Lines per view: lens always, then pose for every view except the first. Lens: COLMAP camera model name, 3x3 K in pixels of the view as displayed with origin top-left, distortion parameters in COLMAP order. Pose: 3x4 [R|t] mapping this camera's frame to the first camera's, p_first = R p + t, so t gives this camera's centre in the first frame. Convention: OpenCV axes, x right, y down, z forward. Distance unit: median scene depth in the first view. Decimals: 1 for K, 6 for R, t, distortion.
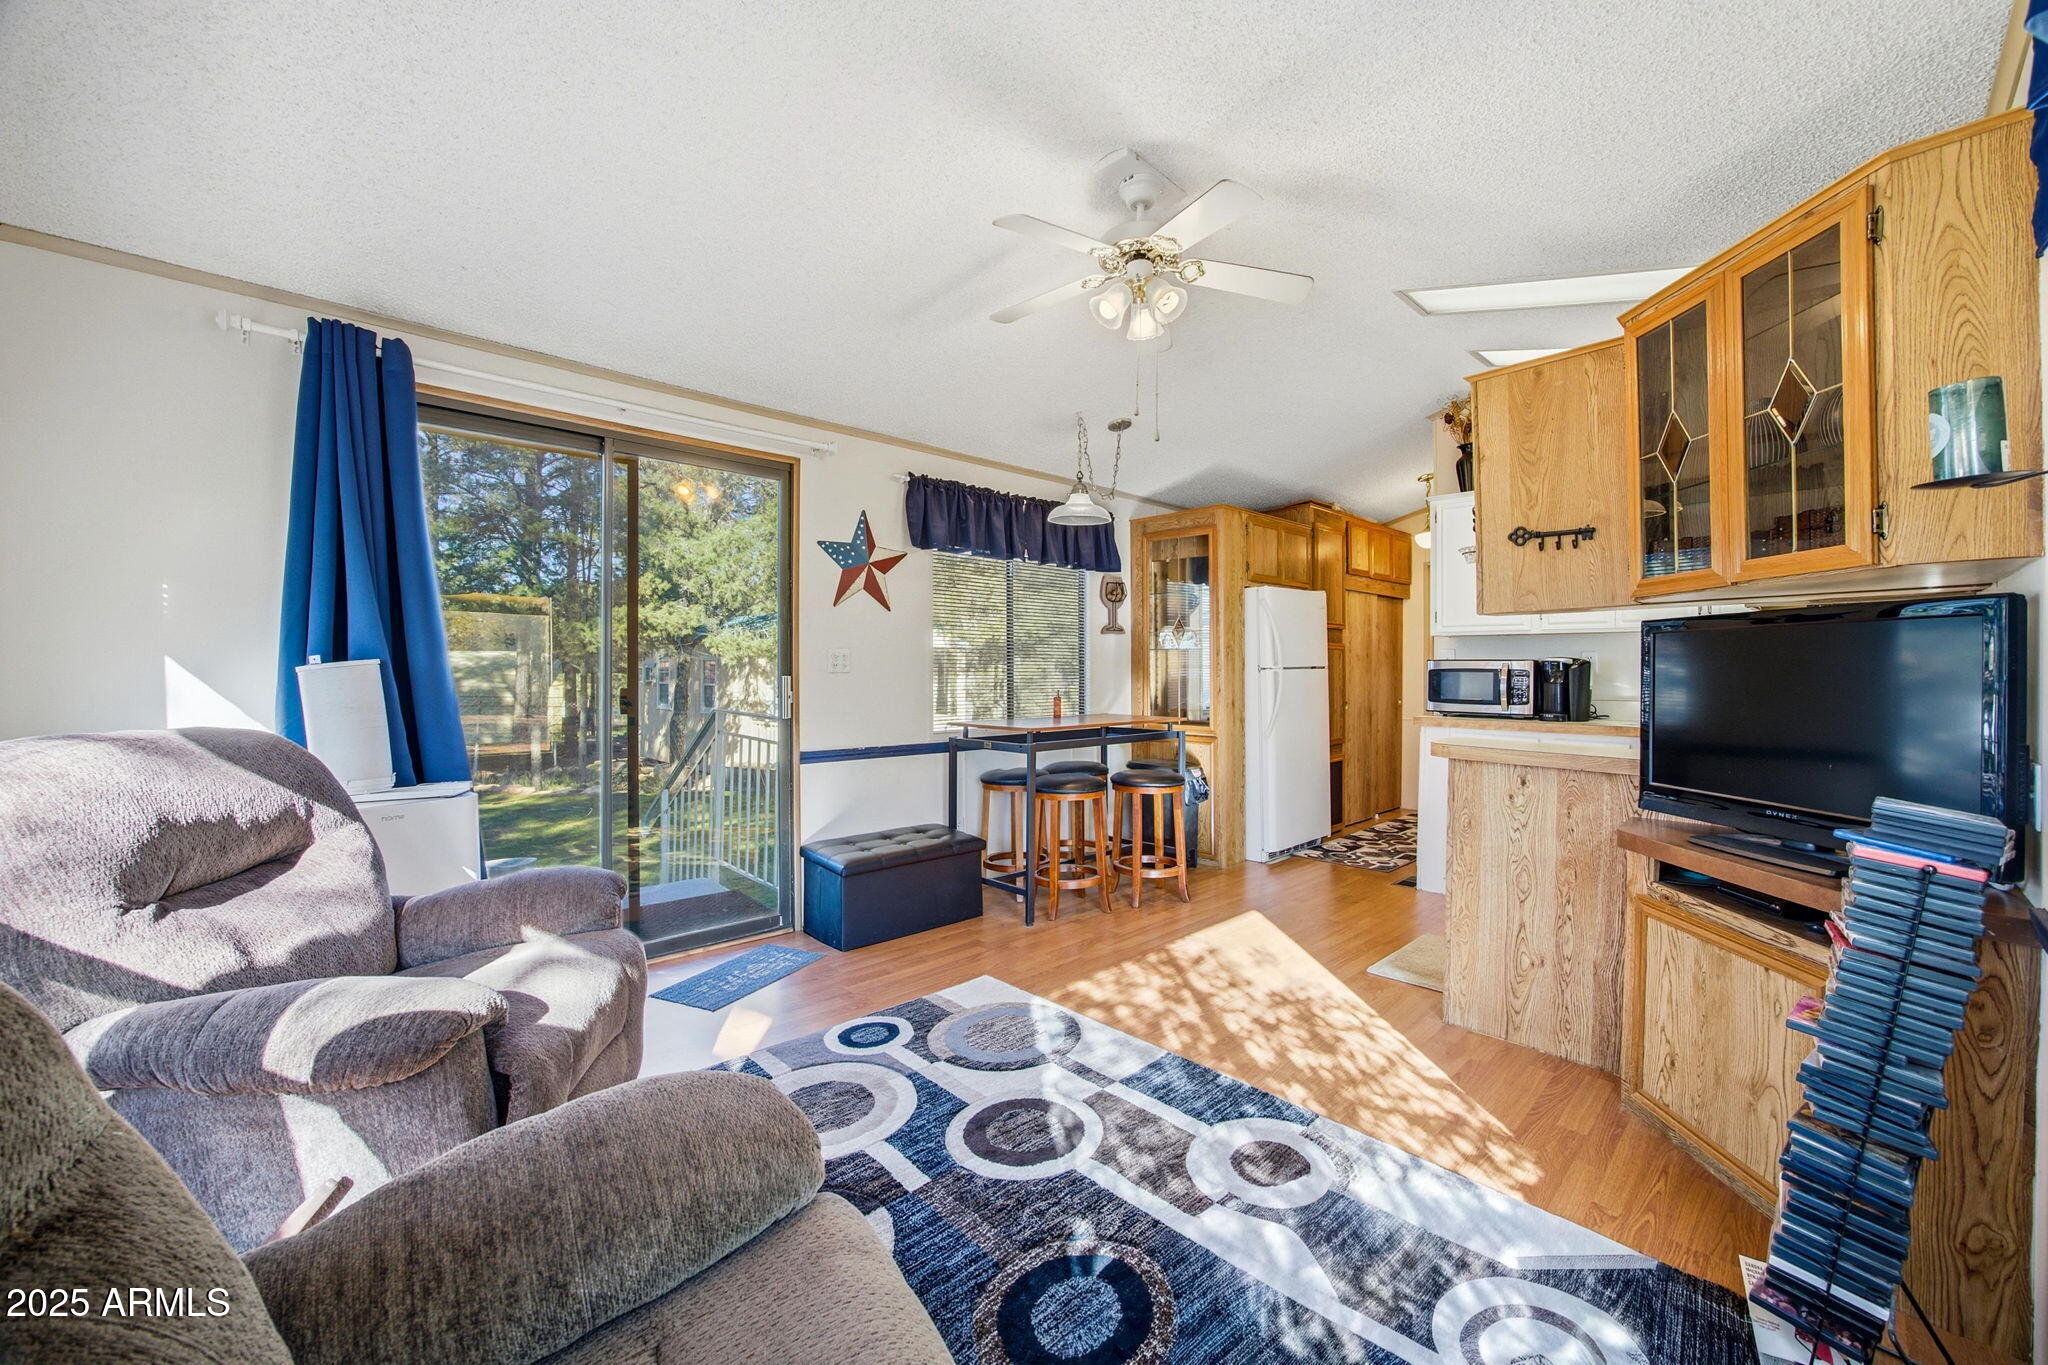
lens RADIAL K [[800.1, 0, 1044.4], [0, 800.1, 668.1], [0, 0, 1]] dist [-0.021796, 0.002040]
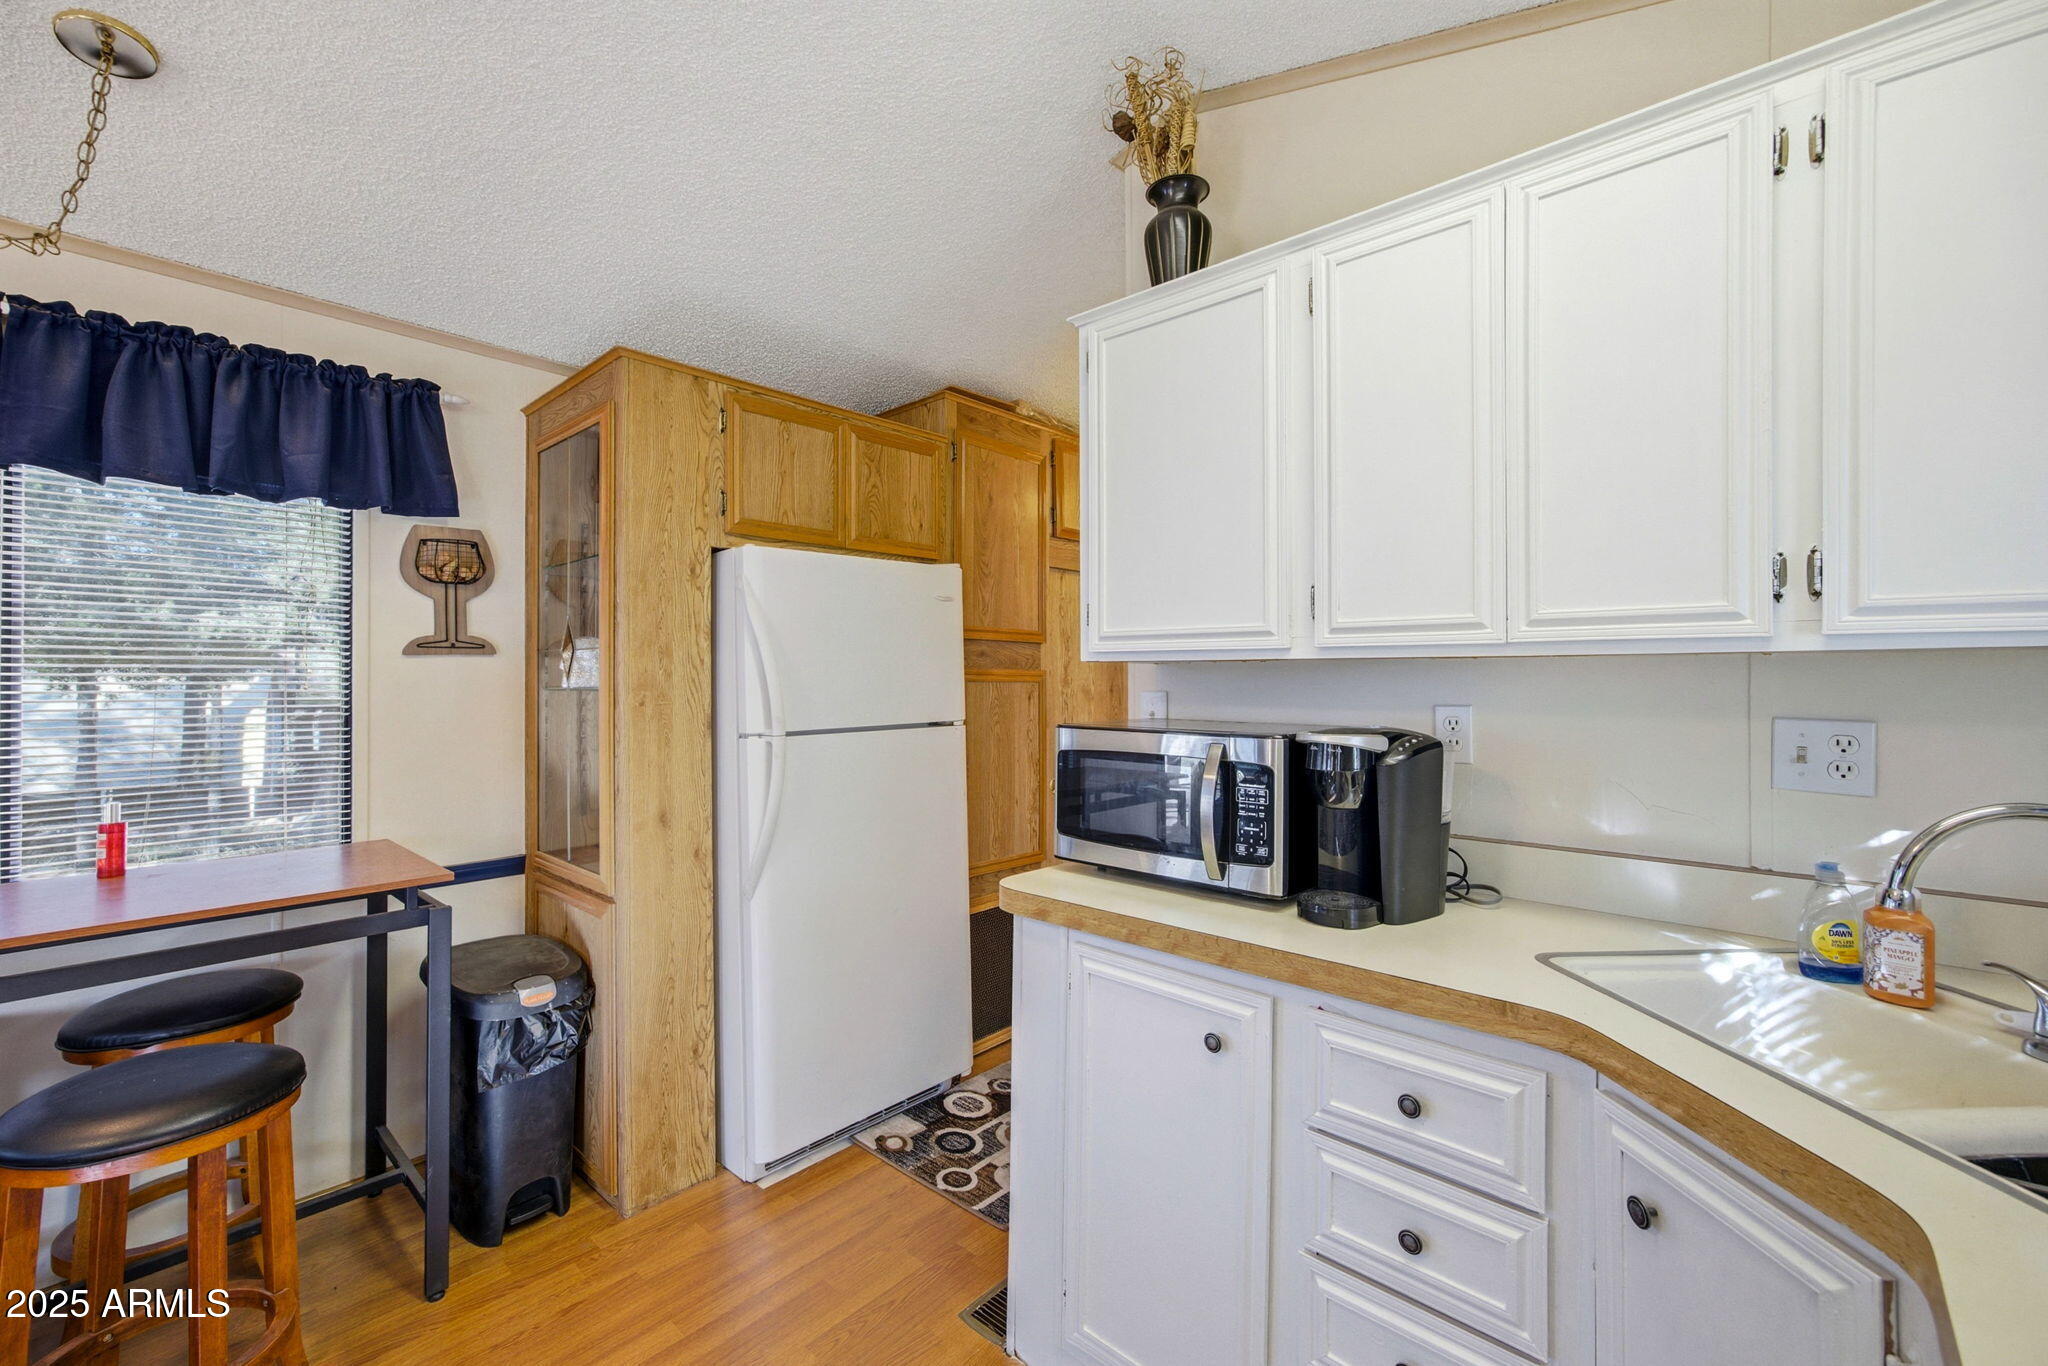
lens RADIAL K [[891.1, 0, 1008.1], [0, 891.1, 674.6], [0, 0, 1]] dist [0.018837, 0.000113]
pose [[0.996806, -0.008774, 0.079383, 0.459485], [0.008594, 0.999960, 0.002606, -0.039649], [-0.079402, -0.001915, 0.996841, 0.610971]]
